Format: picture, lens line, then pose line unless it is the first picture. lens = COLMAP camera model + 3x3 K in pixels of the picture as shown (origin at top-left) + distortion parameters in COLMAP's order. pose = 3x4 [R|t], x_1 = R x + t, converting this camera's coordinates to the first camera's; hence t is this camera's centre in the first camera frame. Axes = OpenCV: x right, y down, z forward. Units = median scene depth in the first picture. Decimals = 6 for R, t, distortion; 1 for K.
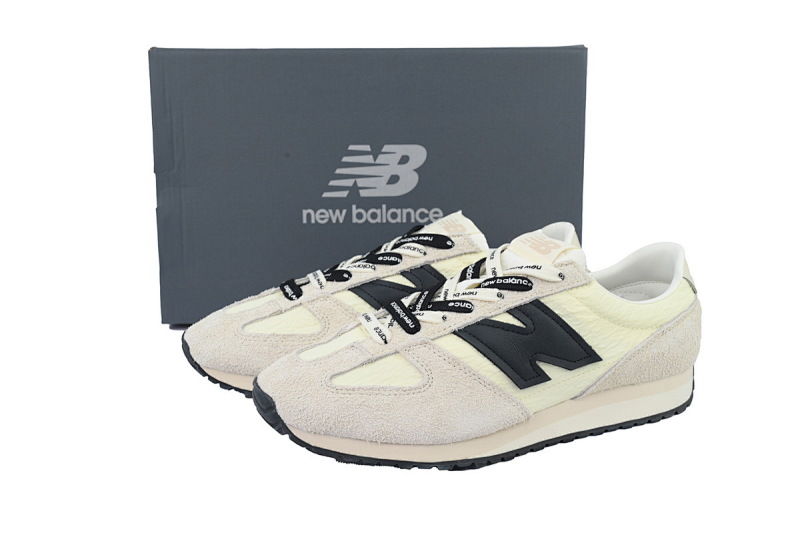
lens RADIAL K [[850.0, 0, 400.0], [0, 850.0, 266.7], [0, 0, 1]] dist [-0.020140, 0.000000]
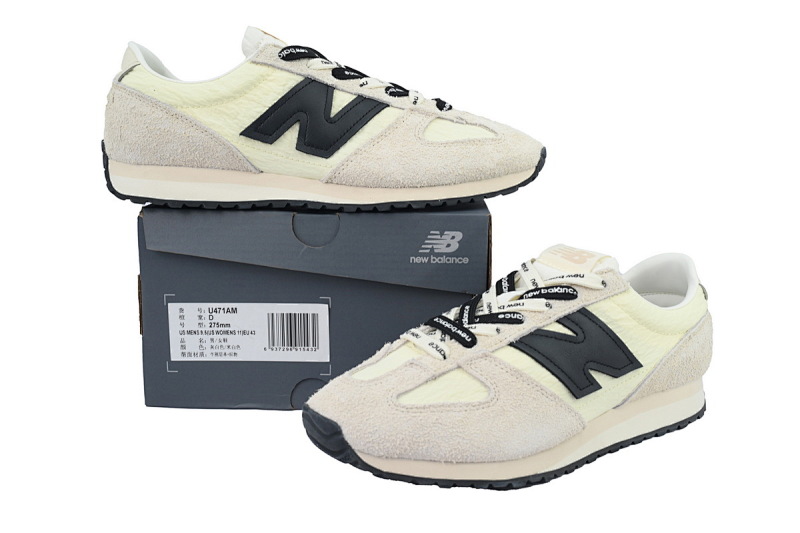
lens RADIAL K [[850.0, 0, 400.6], [0, 850.0, 266.7], [0, 0, 1]] dist [-0.020140, 0.000000]
pose [[0.977229, -0.028431, 0.210275, -0.256488], [0.042464, 0.997140, -0.062524, 0.044082], [-0.207896, 0.070030, 0.975641, 0.073611]]
